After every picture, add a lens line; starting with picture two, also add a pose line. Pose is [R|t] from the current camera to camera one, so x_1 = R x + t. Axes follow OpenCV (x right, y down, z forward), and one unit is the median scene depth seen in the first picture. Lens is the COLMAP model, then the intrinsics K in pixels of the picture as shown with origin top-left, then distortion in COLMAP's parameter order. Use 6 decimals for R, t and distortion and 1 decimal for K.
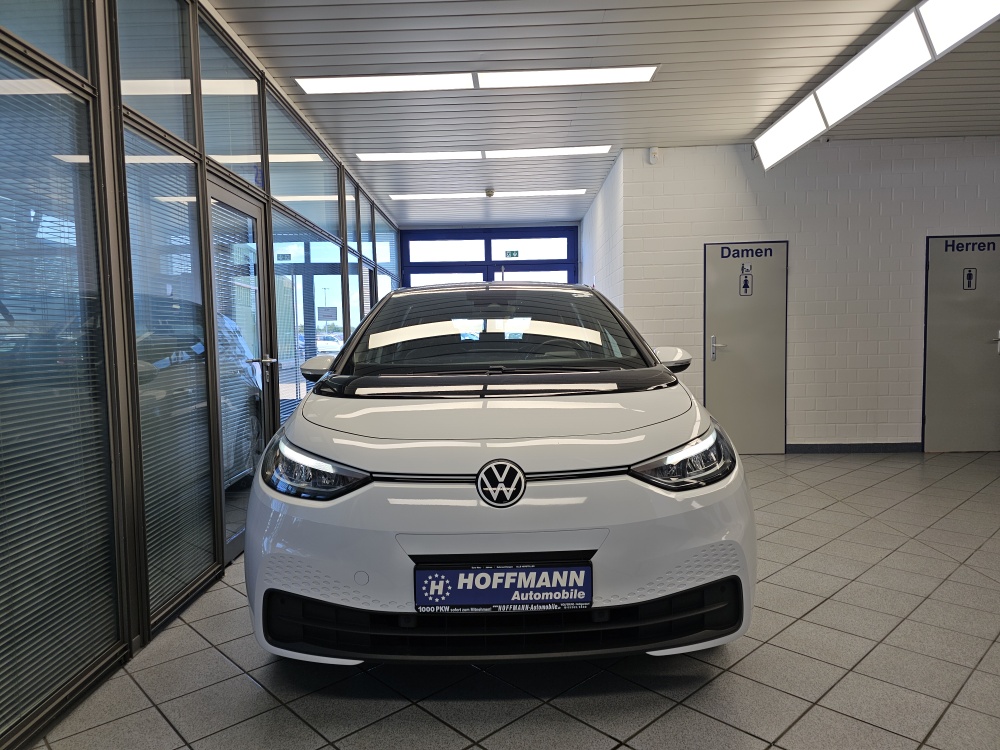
lens RADIAL K [[676.2, 0, 500.0], [0, 676.2, 375.0], [0, 0, 1]] dist [0.045128, -0.056354]
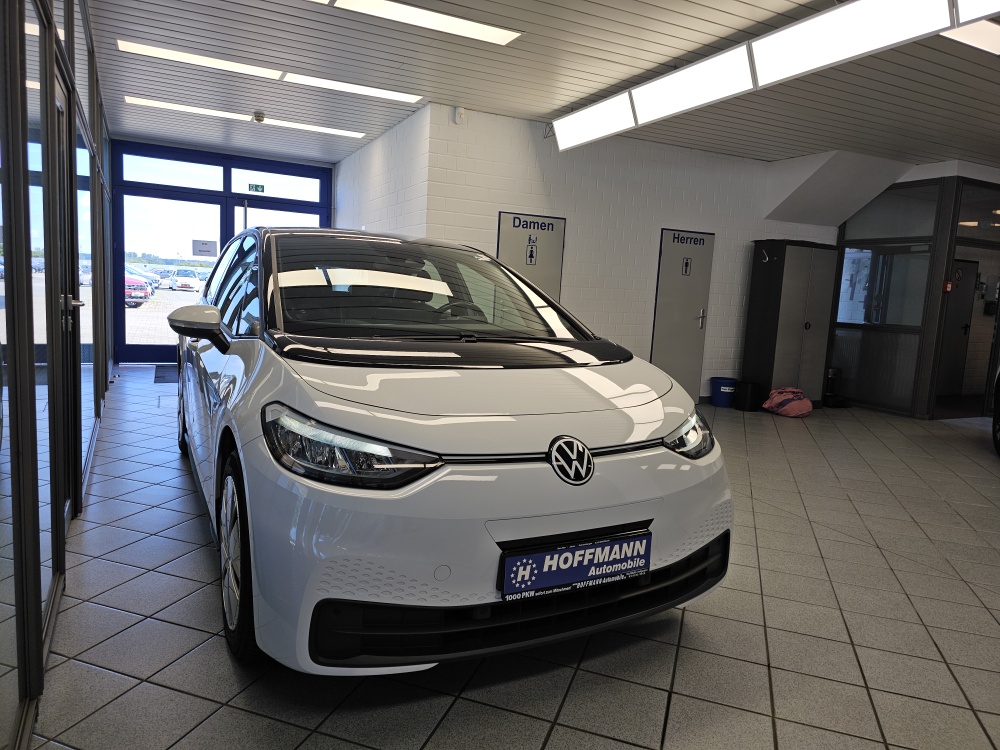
lens RADIAL K [[666.3, 0, 503.0], [0, 666.3, 369.6], [0, 0, 1]] dist [0.075502, -0.087724]
pose [[0.881904, 0.014776, 0.471198, -0.555389], [-0.047081, 0.997272, 0.056844, -0.023076], [-0.469073, -0.072316, 0.880194, 0.203145]]
